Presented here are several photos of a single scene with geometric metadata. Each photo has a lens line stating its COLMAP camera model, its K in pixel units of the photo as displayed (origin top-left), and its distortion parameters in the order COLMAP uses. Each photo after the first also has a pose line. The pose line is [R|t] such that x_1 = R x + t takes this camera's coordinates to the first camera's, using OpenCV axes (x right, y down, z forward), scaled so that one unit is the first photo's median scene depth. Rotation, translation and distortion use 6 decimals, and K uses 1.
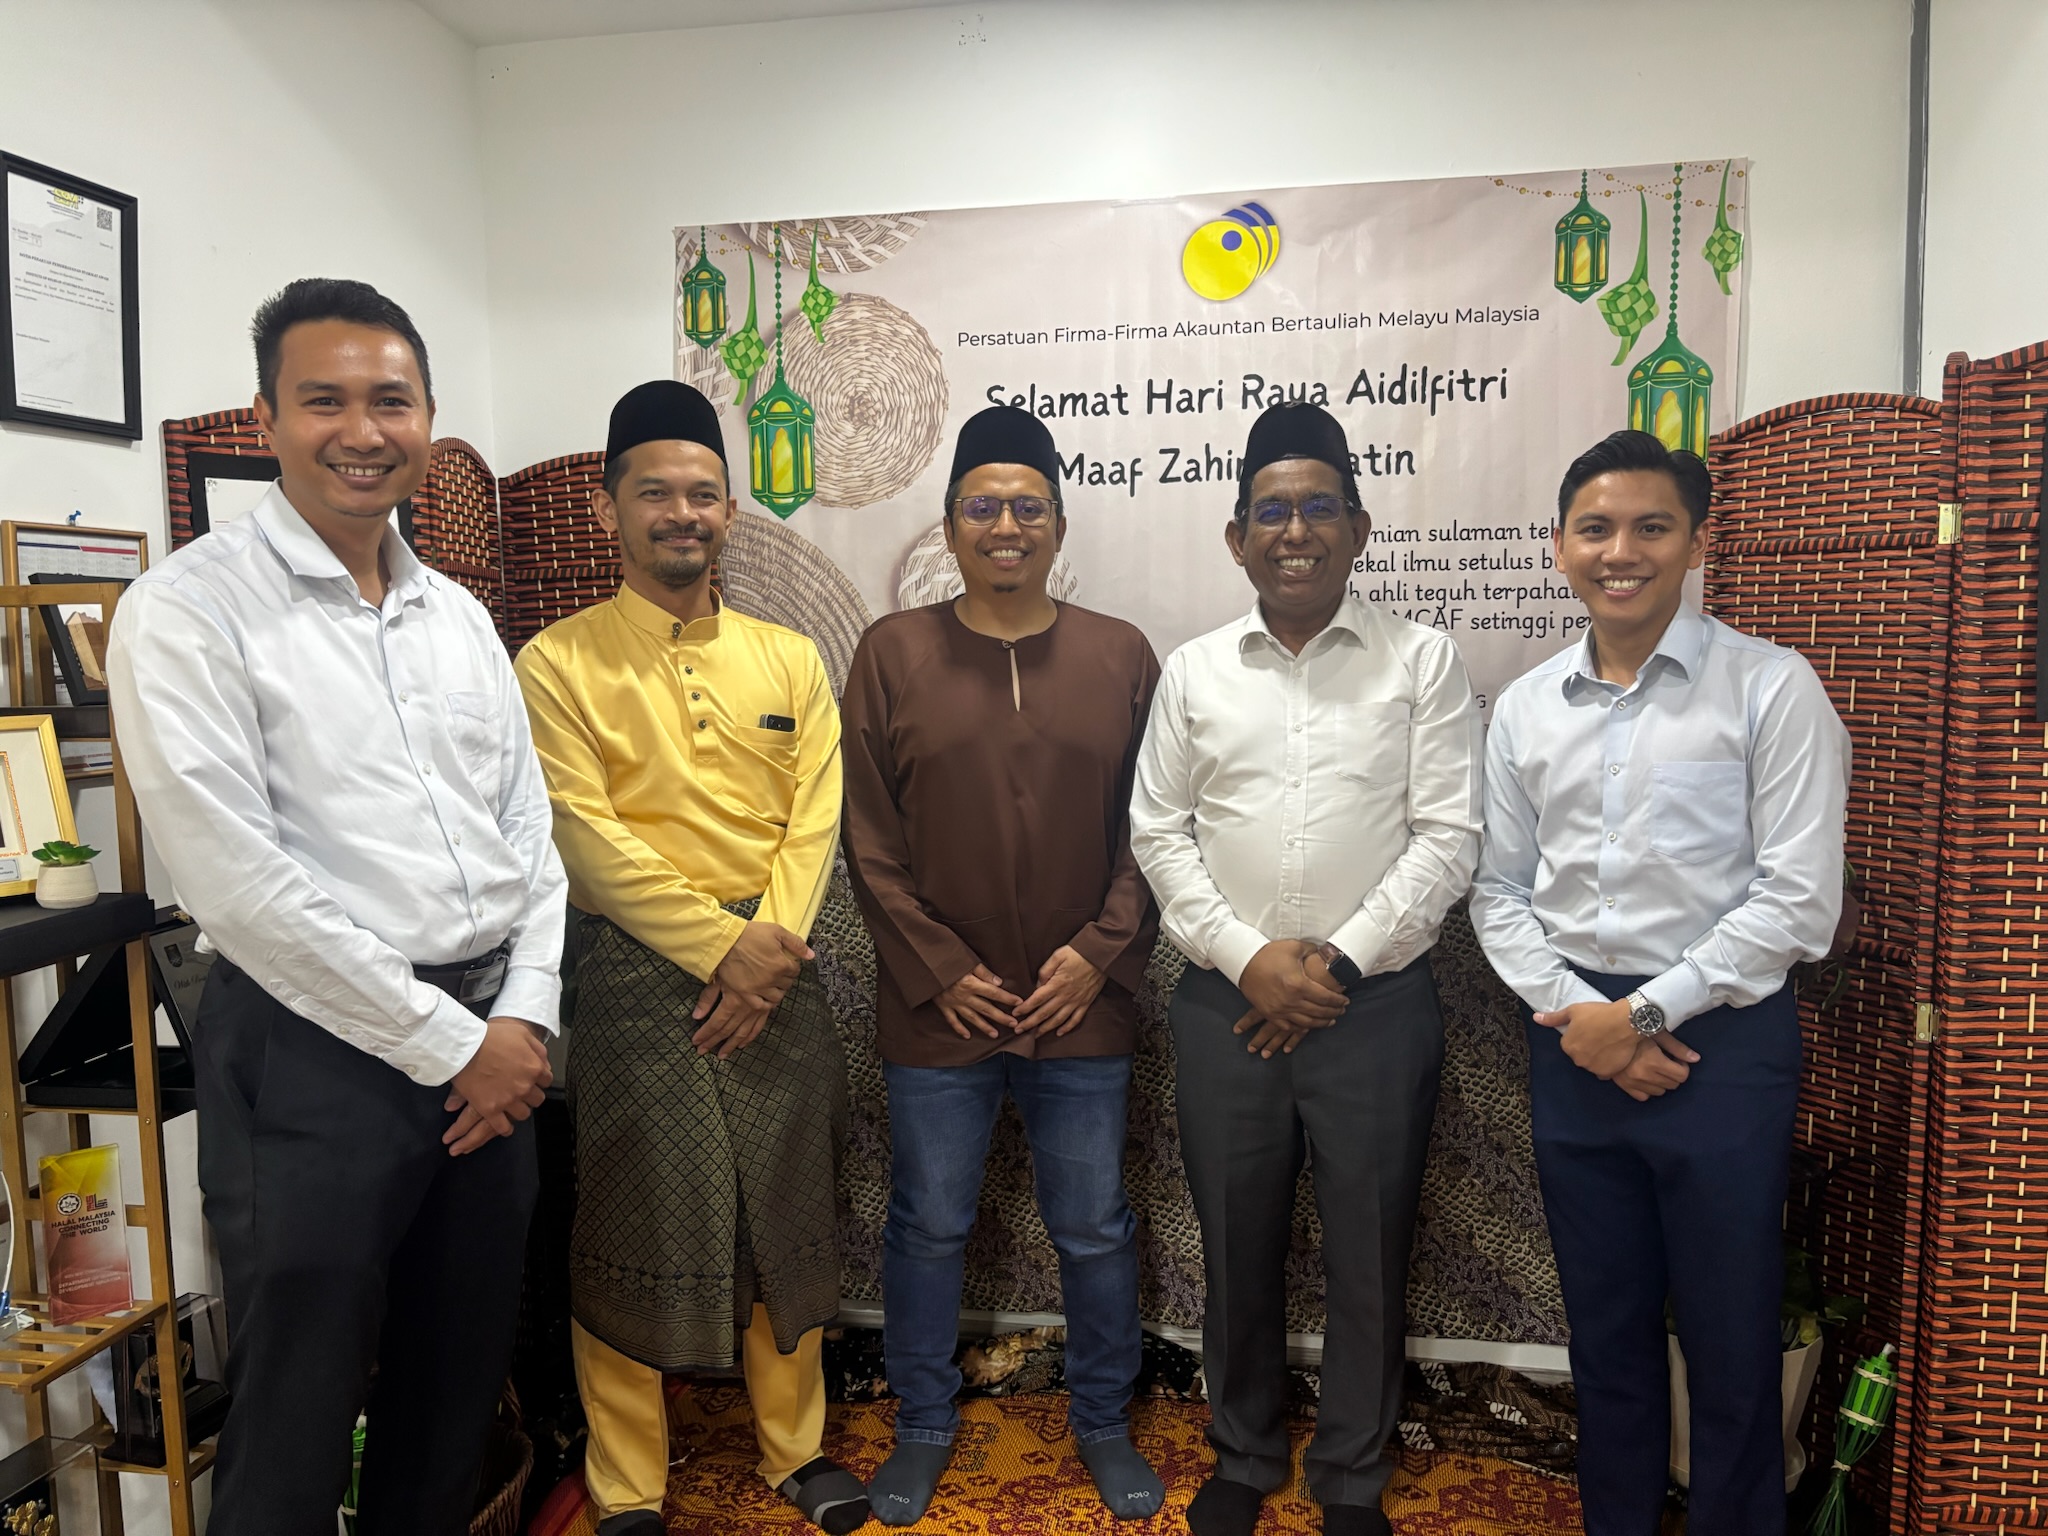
lens RADIAL K [[1527.3, 0, 1029.1], [0, 1527.3, 791.6], [0, 0, 1]] dist [0.040633, -0.039086]
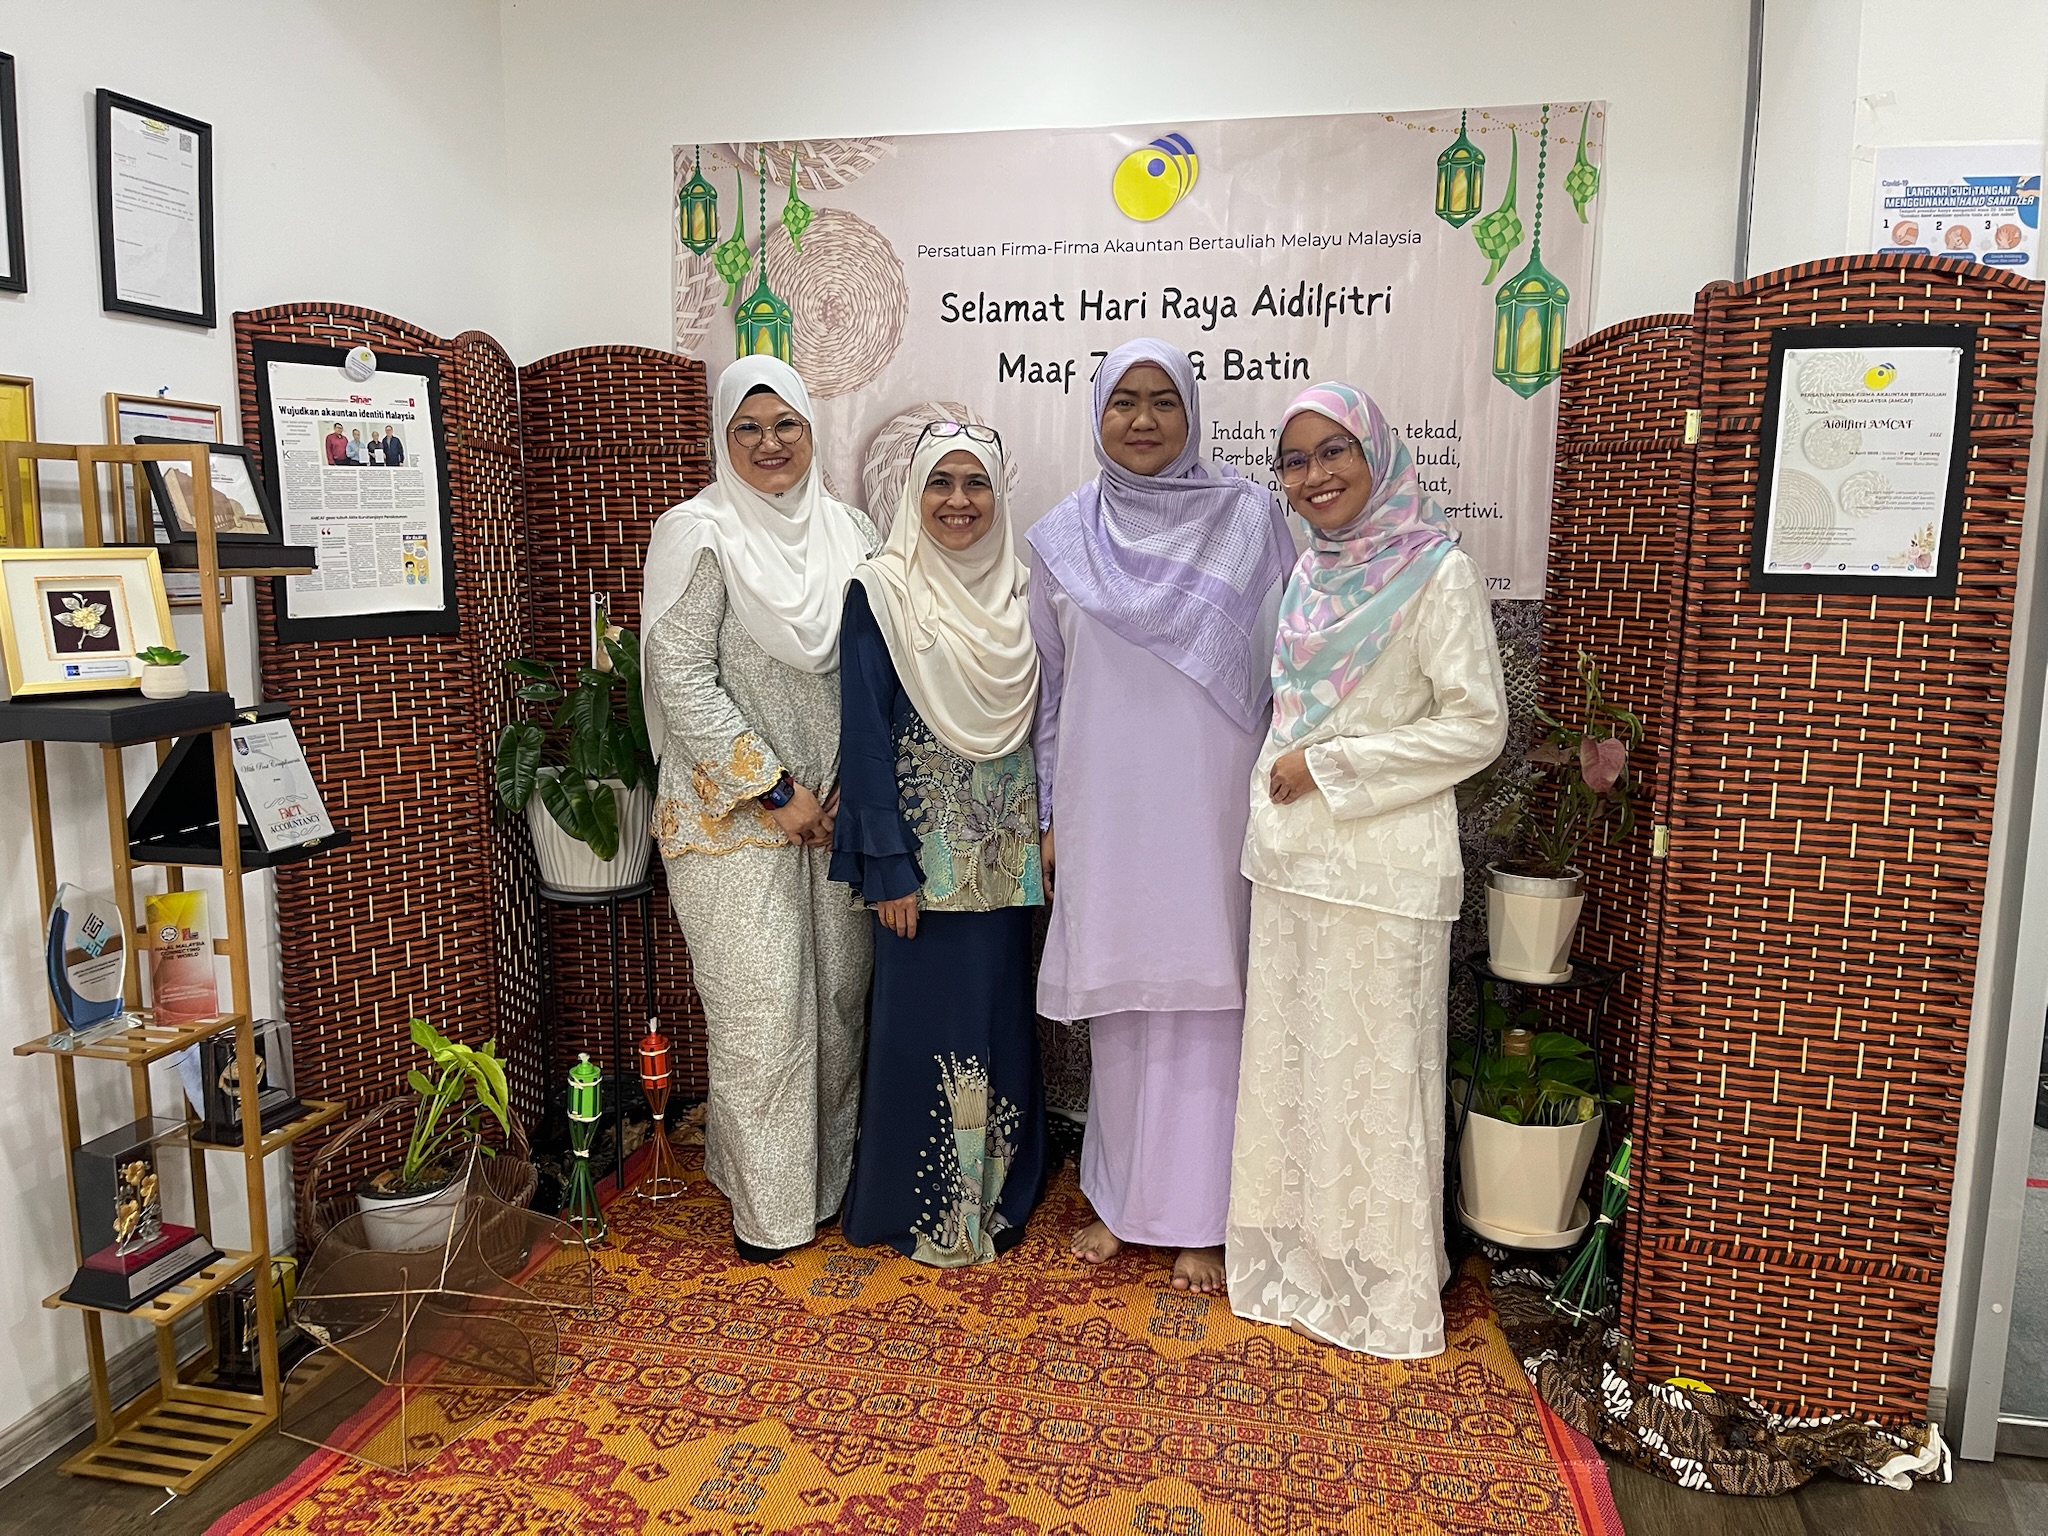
lens RADIAL K [[1520.2, 0, 1022.7], [0, 1520.2, 783.0], [0, 0, 1]] dist [0.049201, -0.047391]
pose [[0.999105, 0.027113, -0.032455, 0.085691], [-0.025192, 0.997987, 0.058205, 0.033733], [0.033968, -0.057335, 0.997777, -0.165533]]
